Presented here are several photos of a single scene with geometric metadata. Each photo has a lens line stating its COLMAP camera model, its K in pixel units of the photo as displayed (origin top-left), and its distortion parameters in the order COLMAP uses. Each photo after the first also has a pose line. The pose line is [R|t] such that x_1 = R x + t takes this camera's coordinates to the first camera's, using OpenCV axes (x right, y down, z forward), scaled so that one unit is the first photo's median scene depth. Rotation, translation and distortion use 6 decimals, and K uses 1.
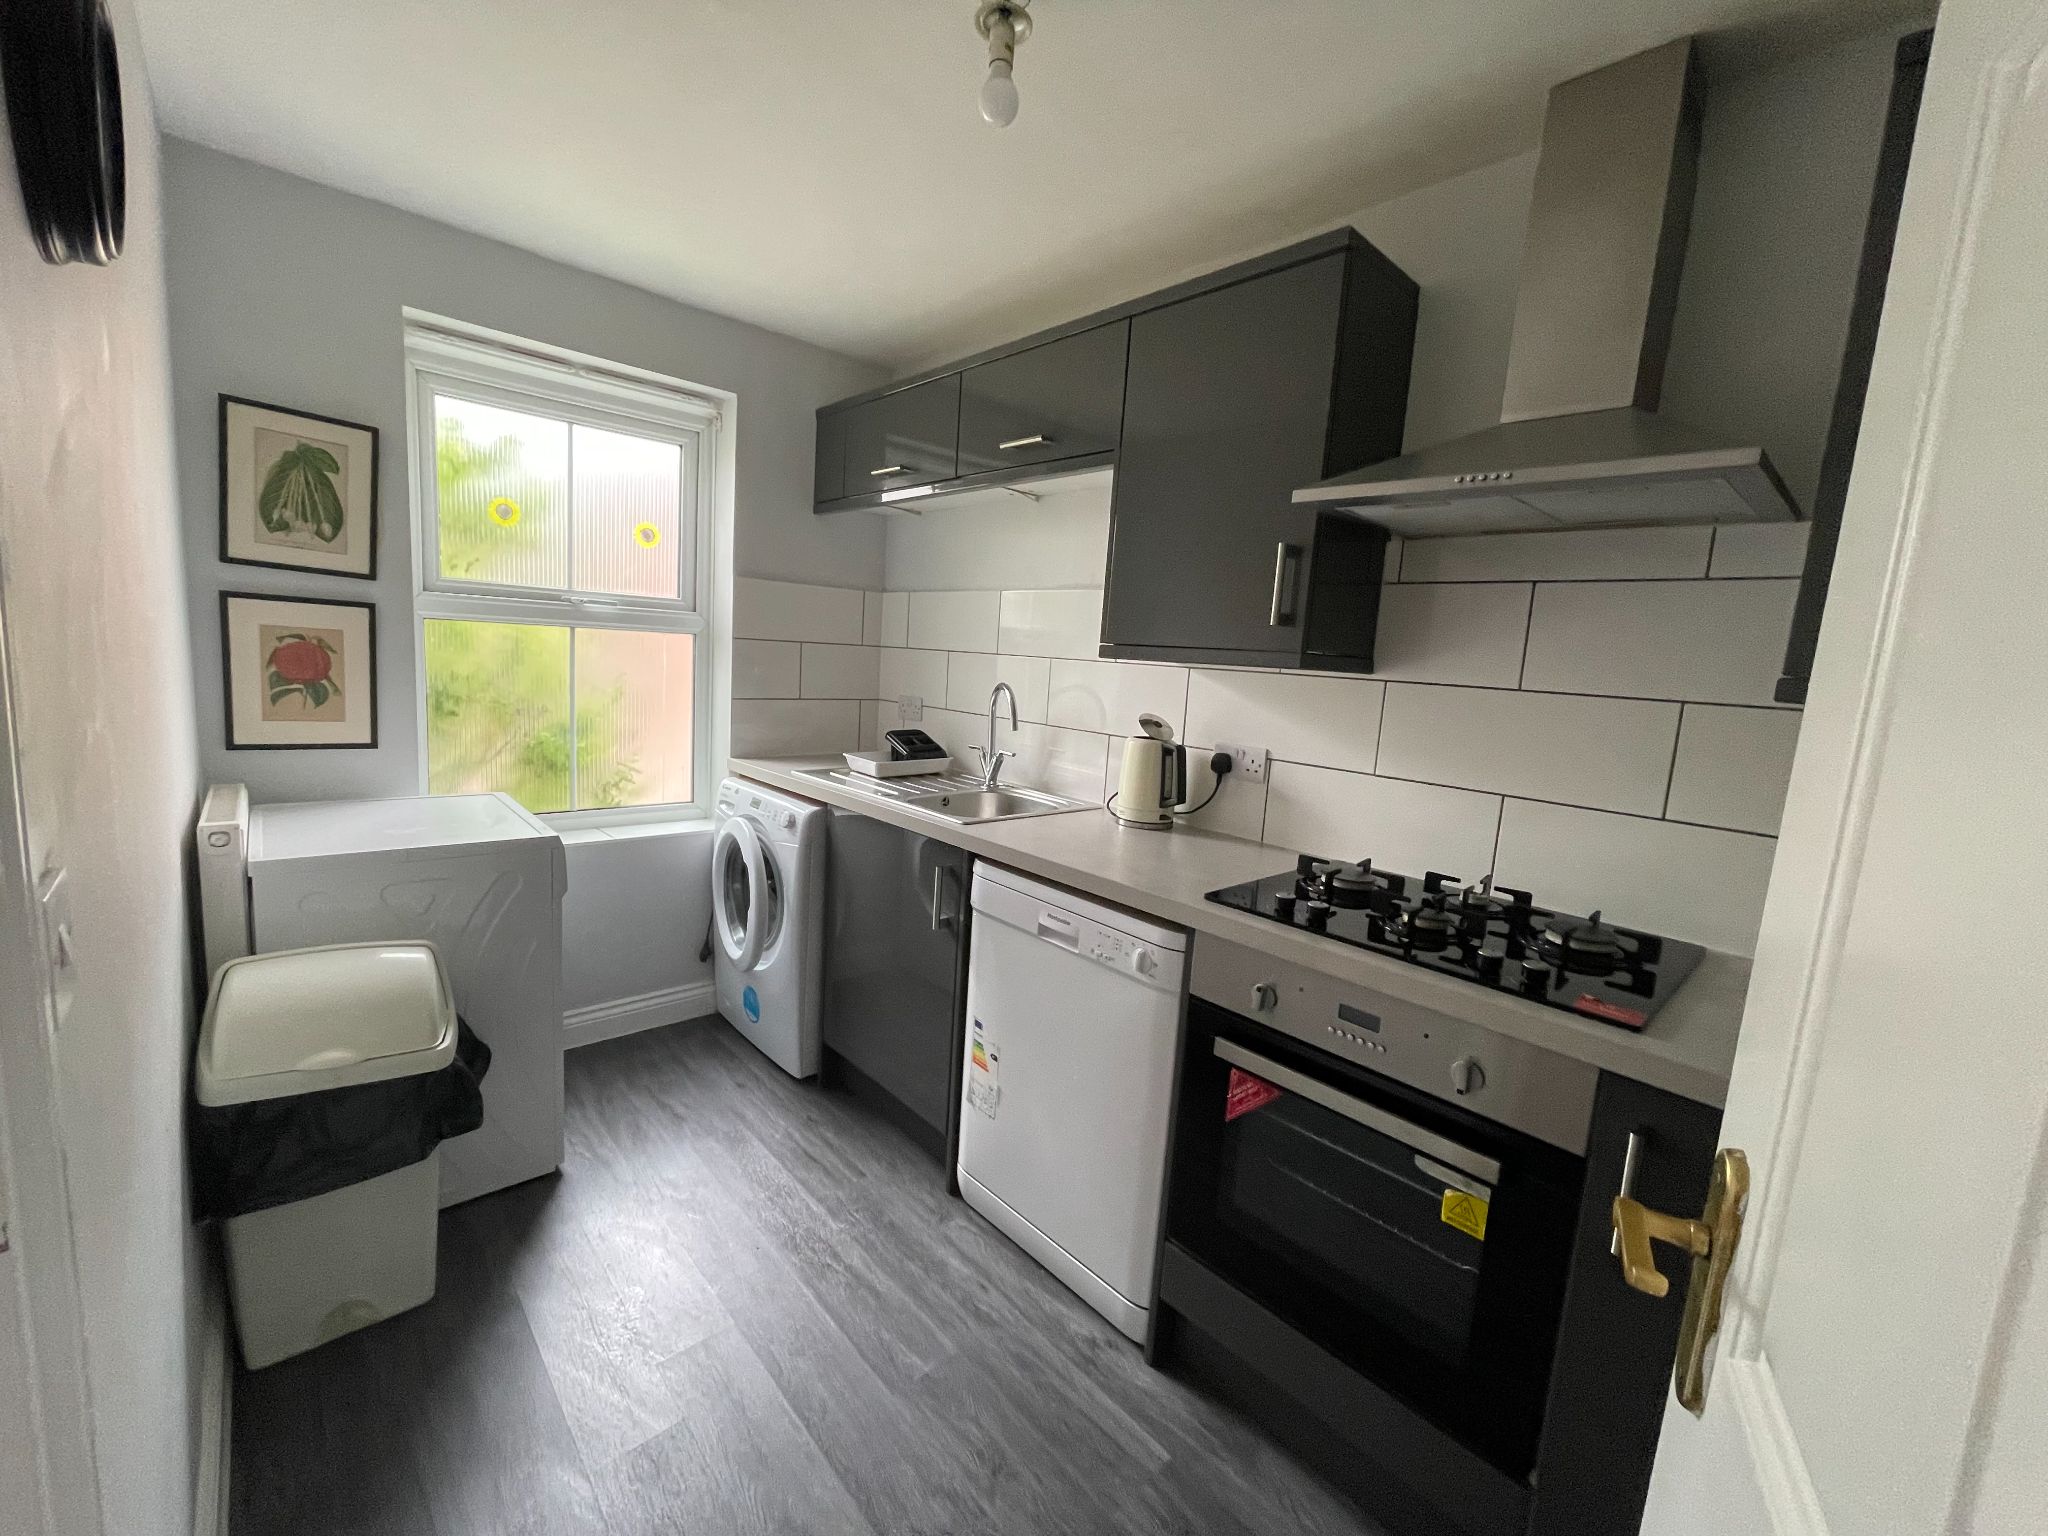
lens RADIAL K [[829.7, 0, 1008.4], [0, 829.7, 761.4], [0, 0, 1]] dist [-0.001353, 0.005211]
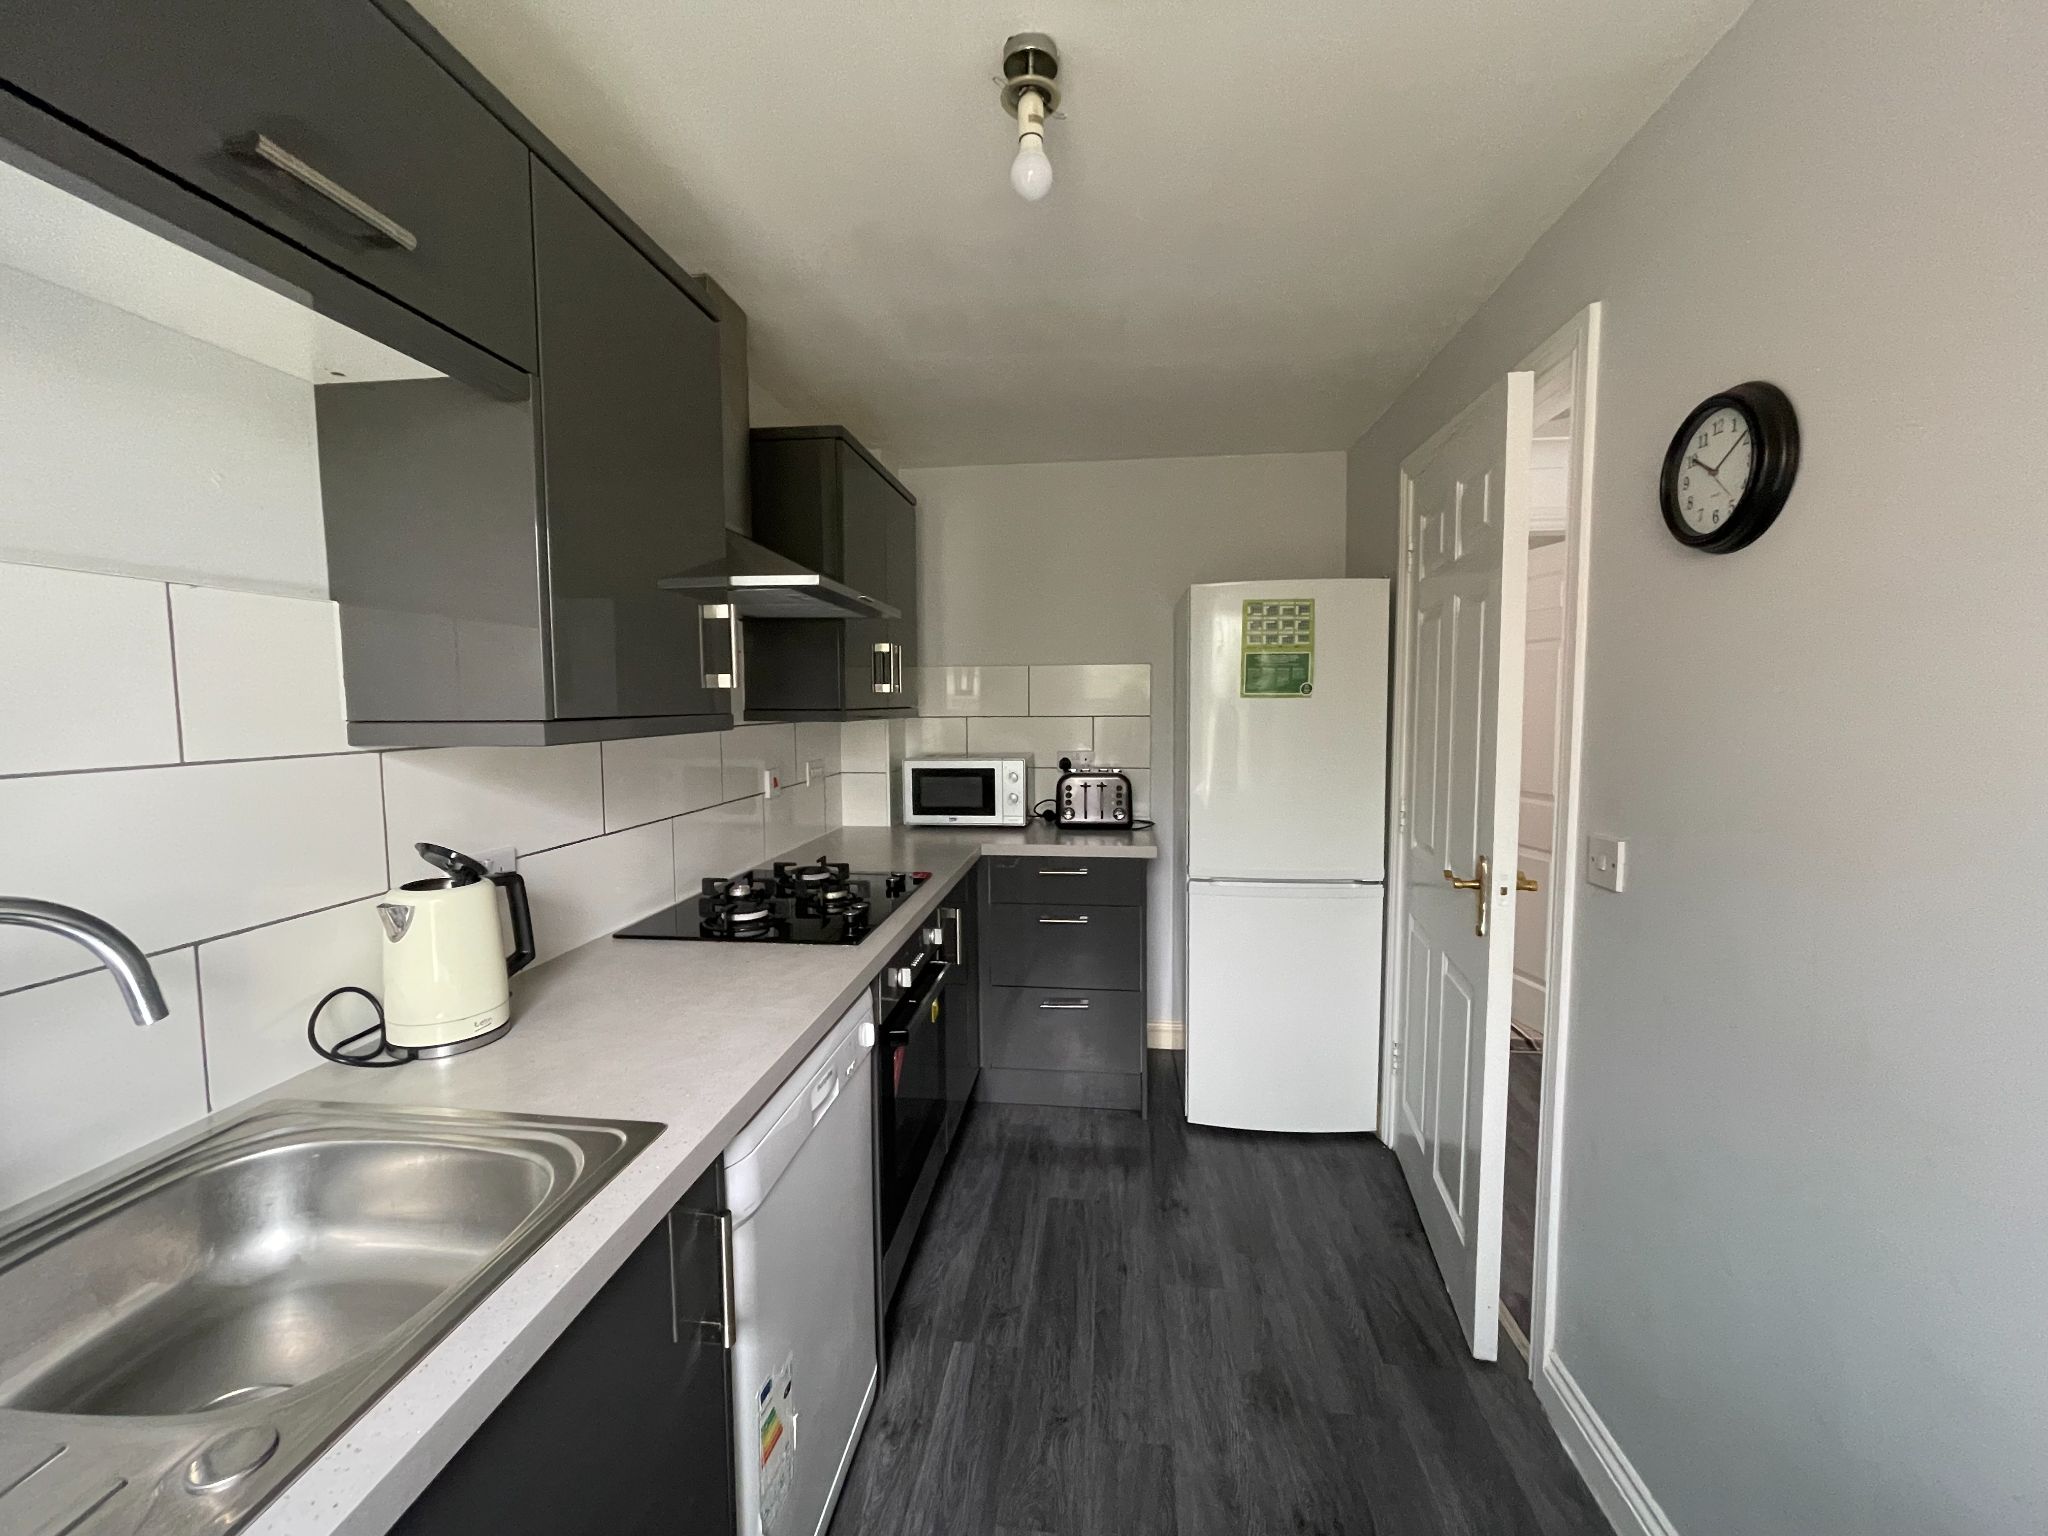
lens RADIAL K [[829.7, 0, 1008.4], [0, 829.7, 761.4], [0, 0, 1]] dist [-0.001353, 0.005211]
pose [[-0.648469, -0.119060, 0.751873, -0.630268], [0.060423, 0.976527, 0.206747, -0.263727], [-0.758839, 0.179500, -0.626053, 1.385252]]
